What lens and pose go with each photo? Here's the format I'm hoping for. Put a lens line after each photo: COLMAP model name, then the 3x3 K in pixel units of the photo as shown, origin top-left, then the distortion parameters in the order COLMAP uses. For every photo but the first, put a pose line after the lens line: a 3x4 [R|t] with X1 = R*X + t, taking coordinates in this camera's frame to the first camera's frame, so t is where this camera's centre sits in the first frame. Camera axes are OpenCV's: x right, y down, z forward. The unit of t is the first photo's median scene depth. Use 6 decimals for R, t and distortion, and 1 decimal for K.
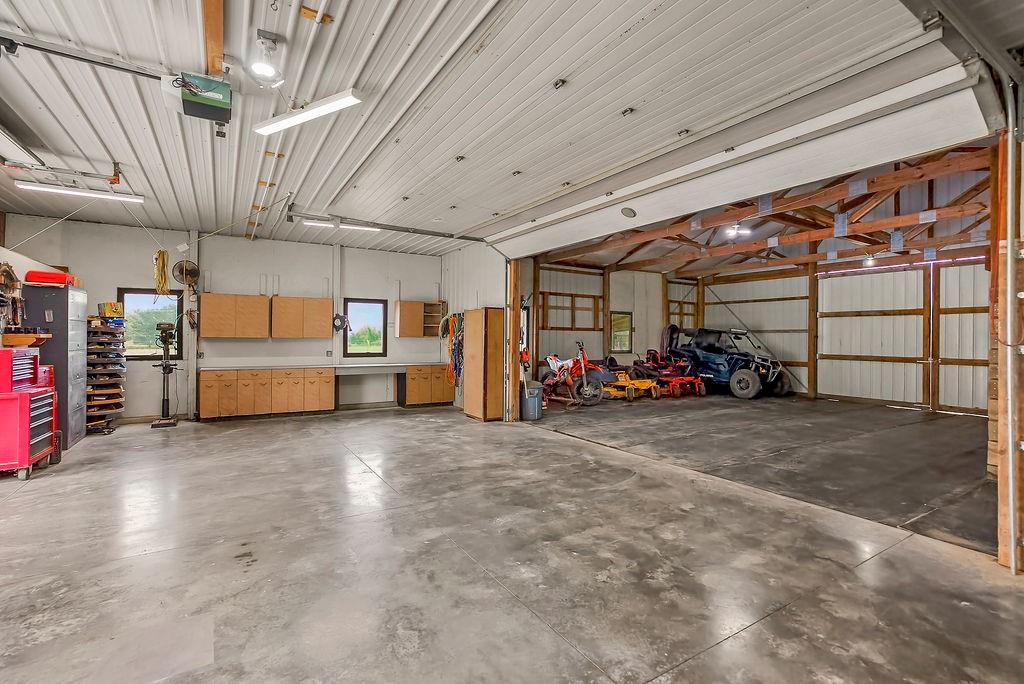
lens RADIAL K [[492.2, 0, 503.6], [0, 492.2, 332.7], [0, 0, 1]] dist [-0.003242, 0.000063]
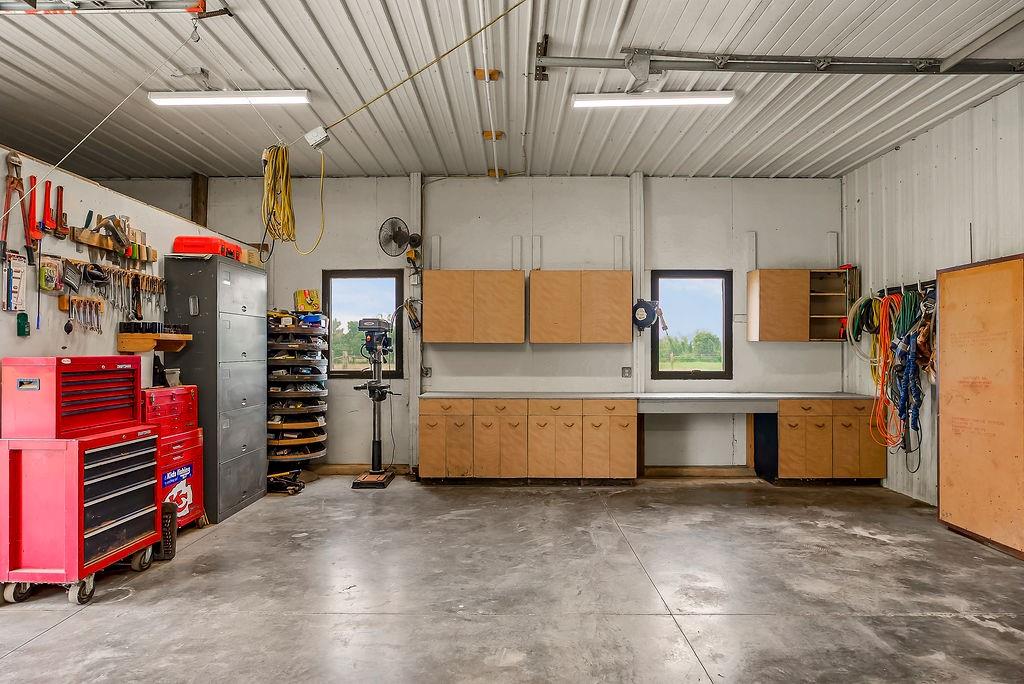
lens RADIAL K [[552.7, 0, 512.0], [0, 552.7, 342.0], [0, 0, 1]] dist [-0.003194, 0.000001]
pose [[0.857762, -0.013268, -0.513876, -0.173423], [0.008166, 0.999892, -0.012186, 0.018422], [0.513983, 0.006256, 0.857778, 0.480182]]
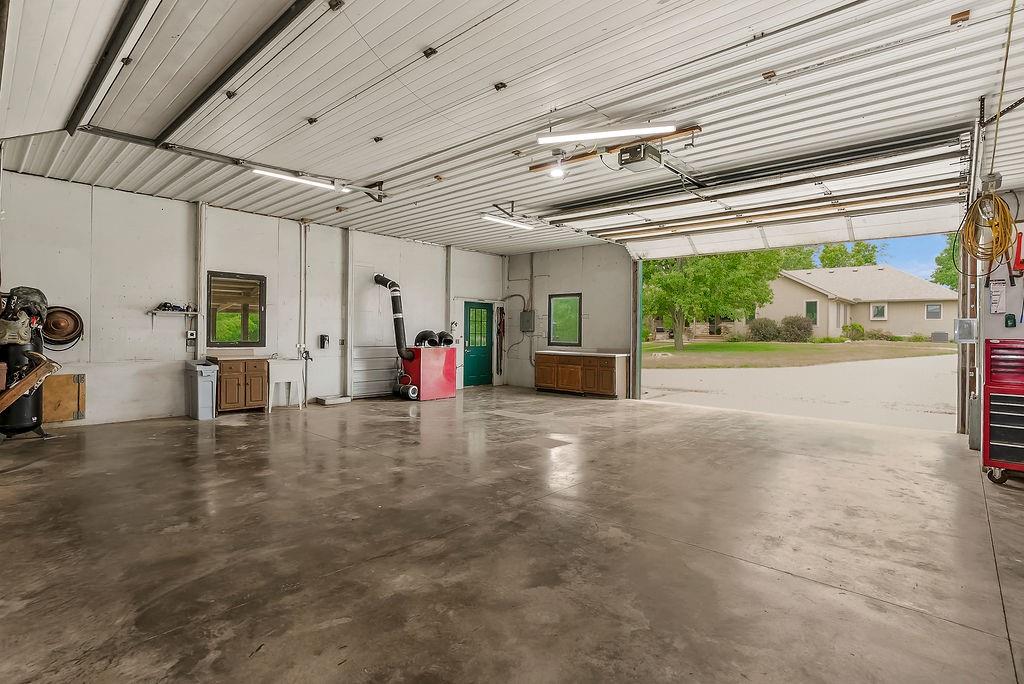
lens RADIAL K [[492.2, 0, 503.6], [0, 492.2, 332.7], [0, 0, 1]] dist [-0.003242, 0.000063]
pose [[-0.959124, -0.013841, -0.282649, 0.067701], [-0.010441, 0.999854, -0.013532, 0.039557], [0.282795, -0.010028, -0.959128, 1.055572]]
